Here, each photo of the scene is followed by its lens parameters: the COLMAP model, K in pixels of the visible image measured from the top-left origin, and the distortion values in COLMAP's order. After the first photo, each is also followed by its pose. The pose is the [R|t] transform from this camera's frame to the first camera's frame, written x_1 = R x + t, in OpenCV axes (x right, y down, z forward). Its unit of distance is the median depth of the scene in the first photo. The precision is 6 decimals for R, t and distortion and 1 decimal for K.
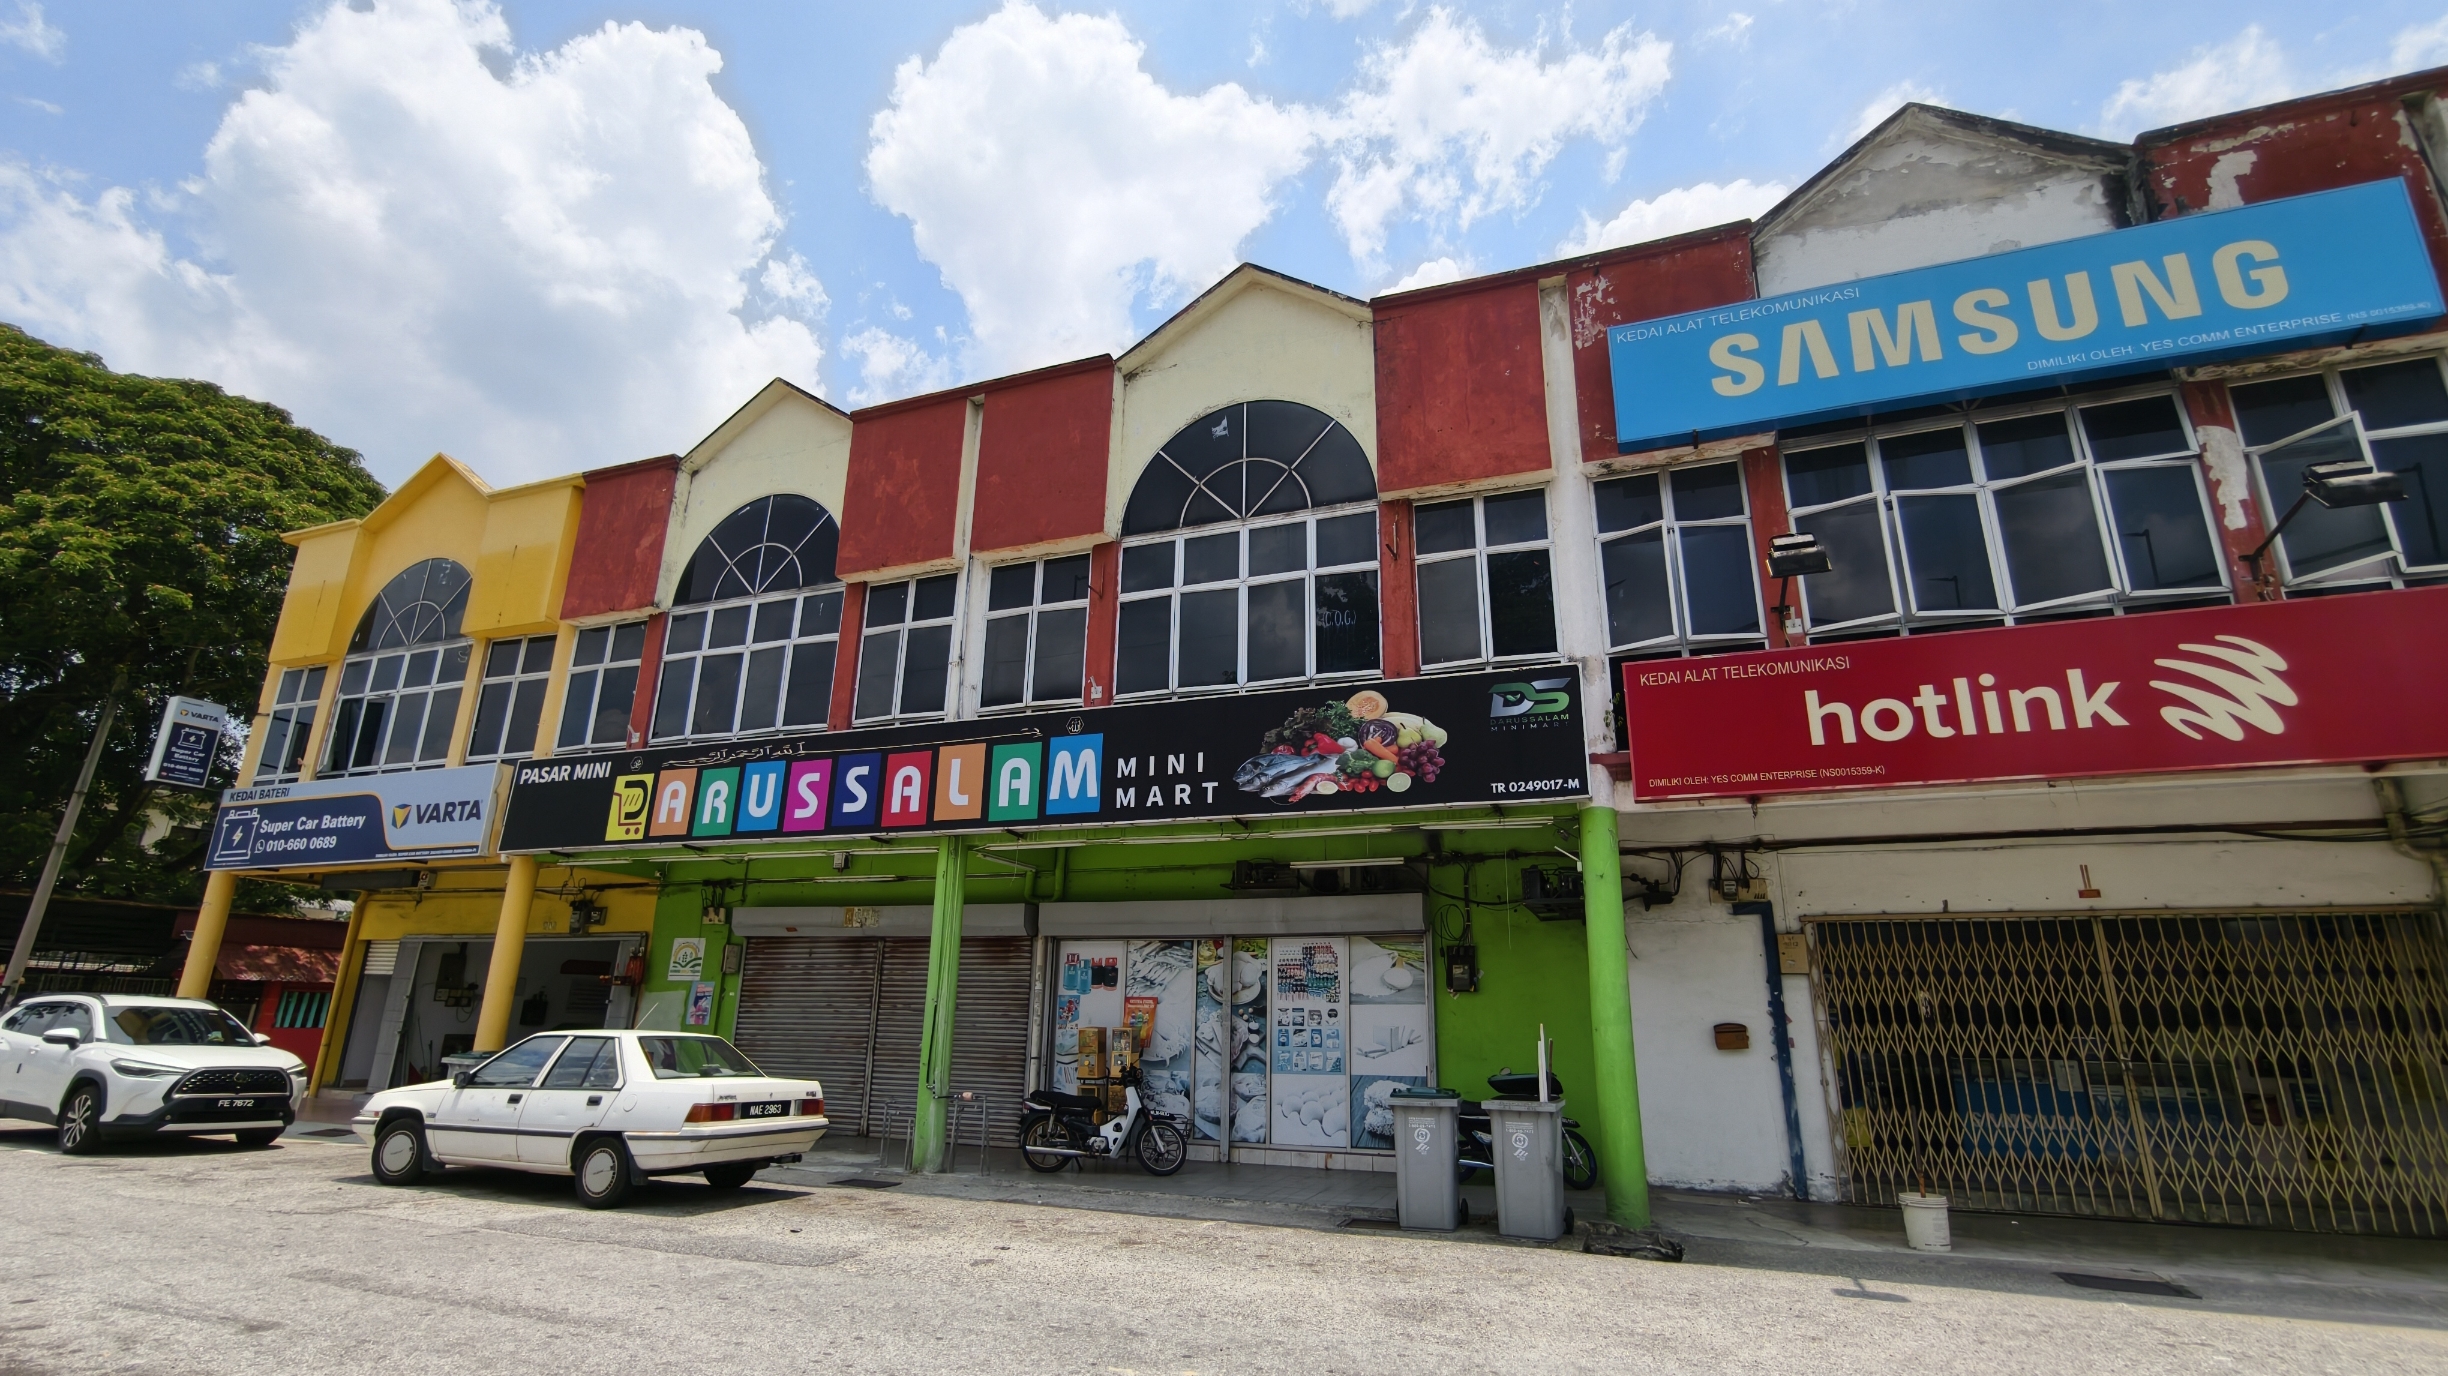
lens RADIAL K [[1102.8, 0, 1237.1], [0, 1102.8, 689.6], [0, 0, 1]] dist [-0.016429, 0.002052]
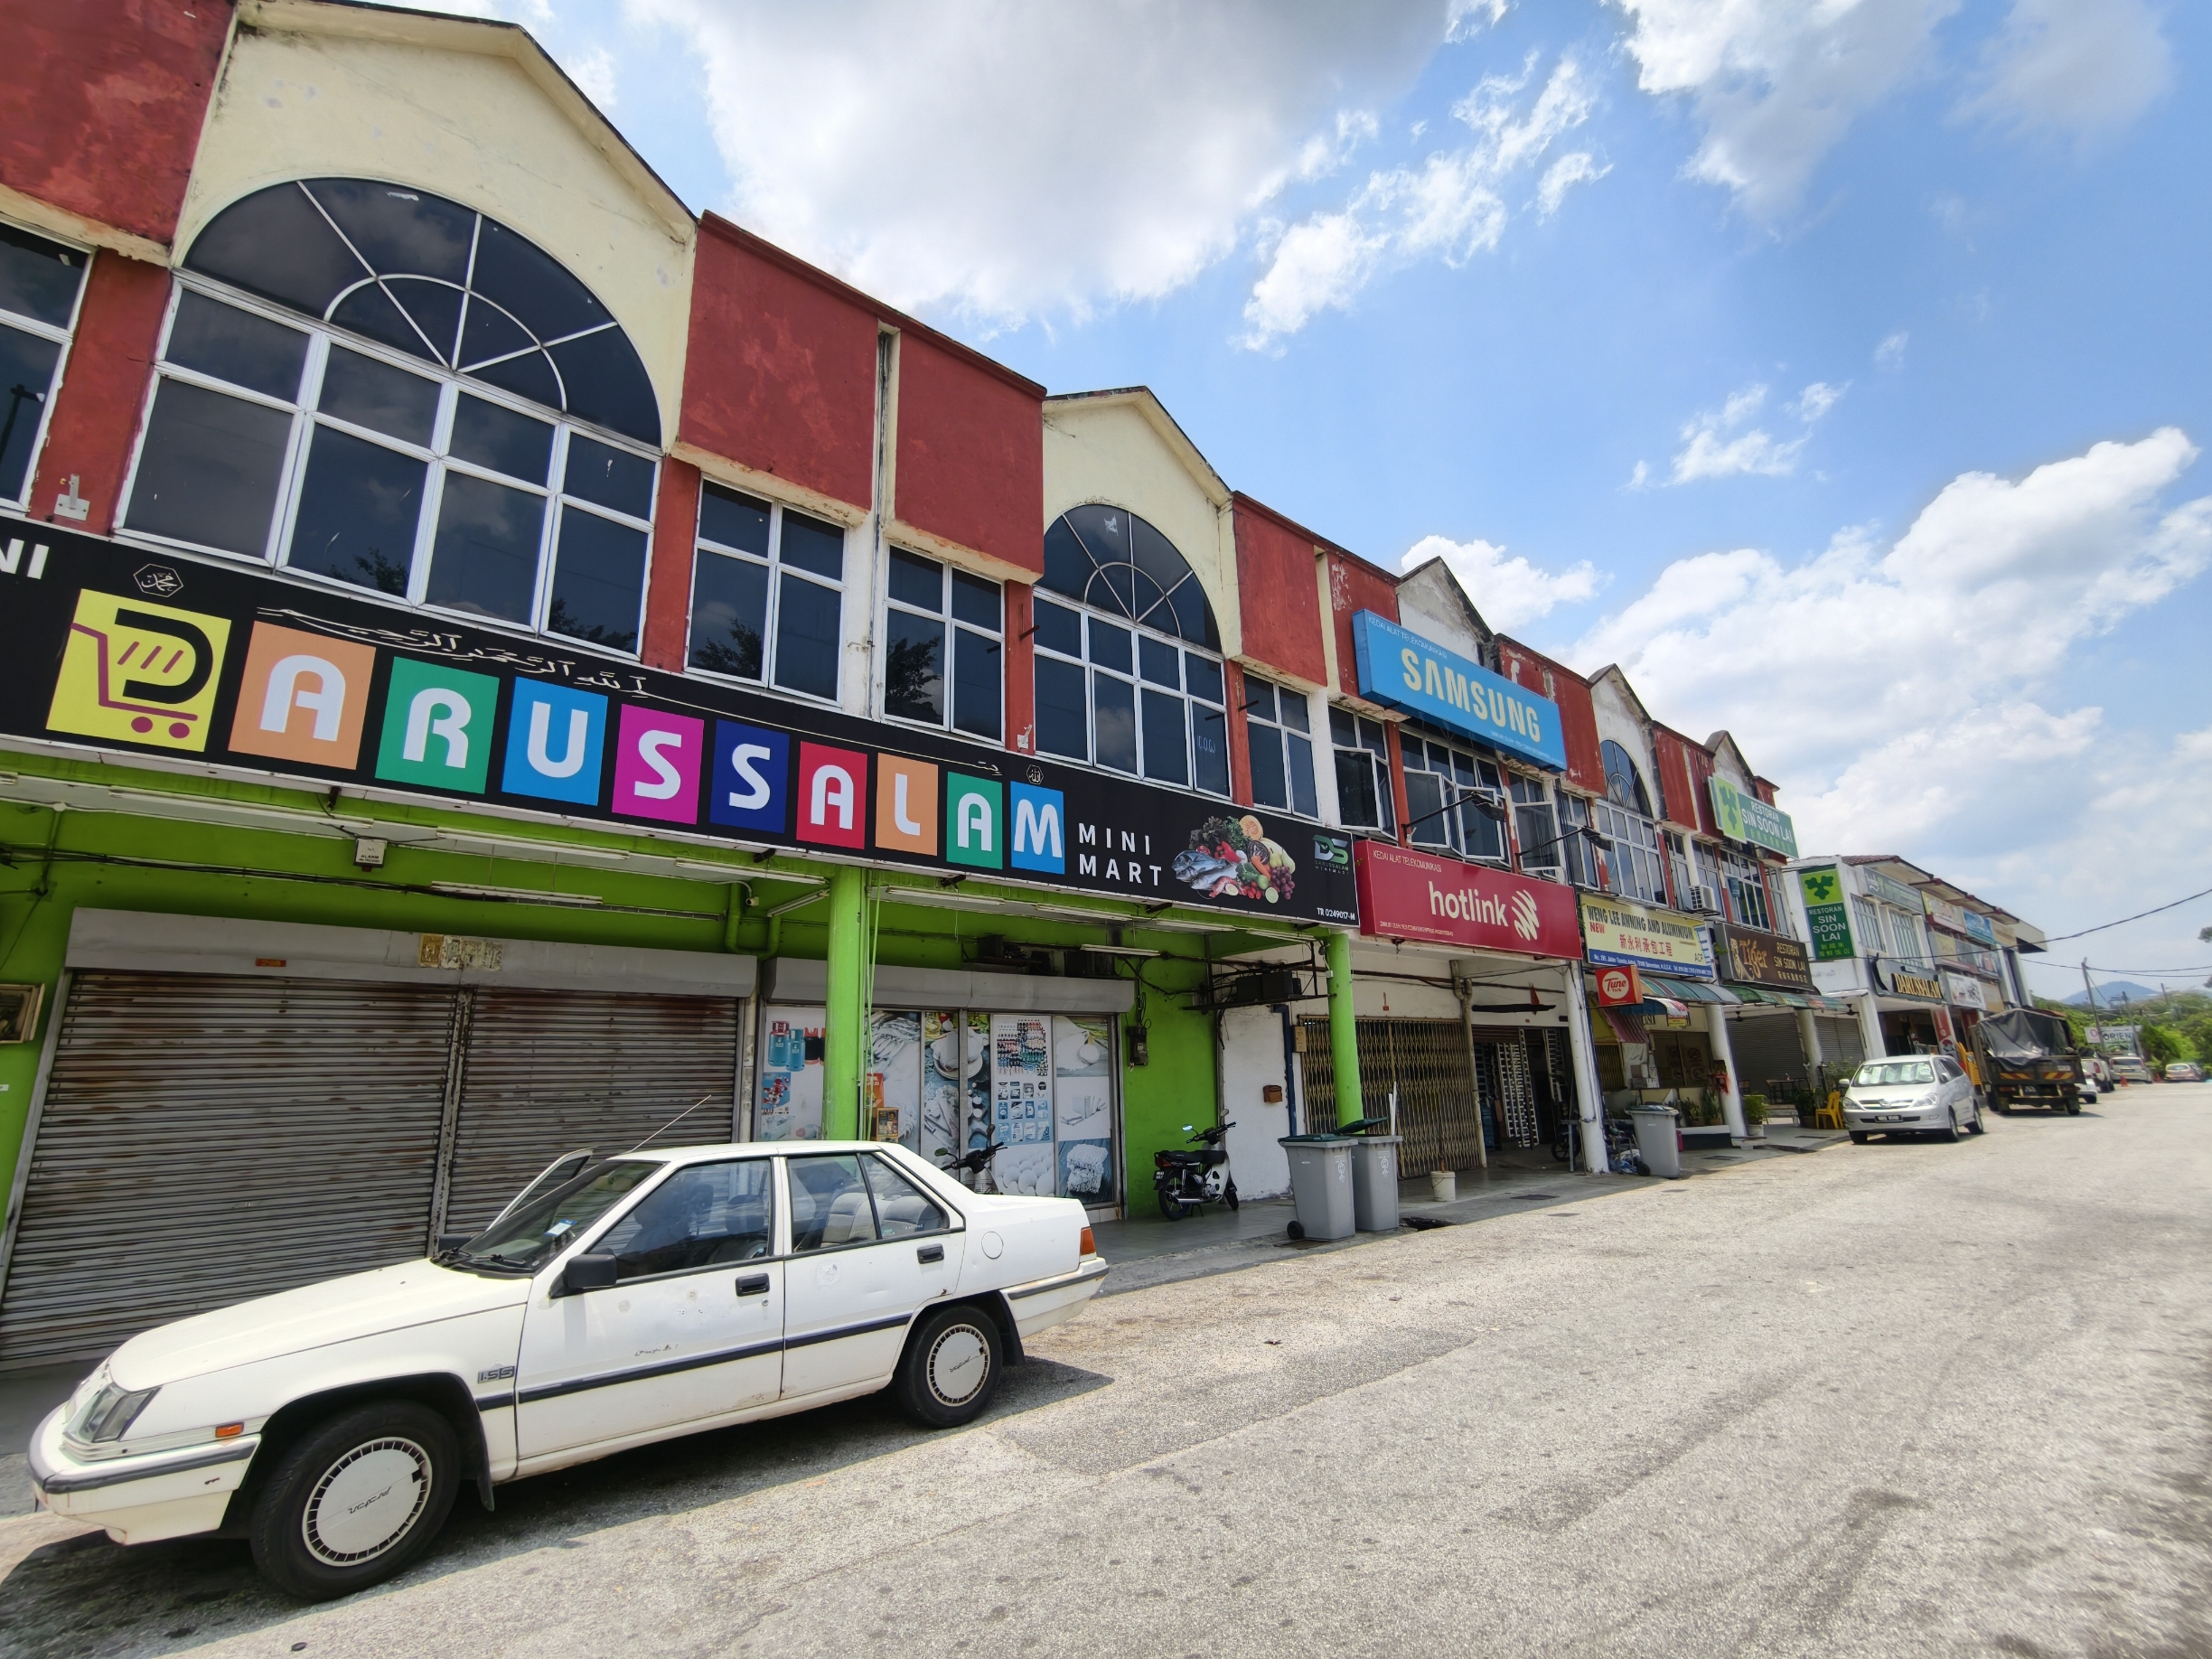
lens RADIAL K [[999.0, 0, 1103.6], [0, 999.0, 816.5], [0, 0, 1]] dist [-0.002426, 0.002799]
pose [[0.482353, 0.204977, 0.851657, -0.779021], [-0.219037, 0.969575, -0.109302, 0.136956], [-0.848150, -0.133822, 0.512575, 0.499352]]
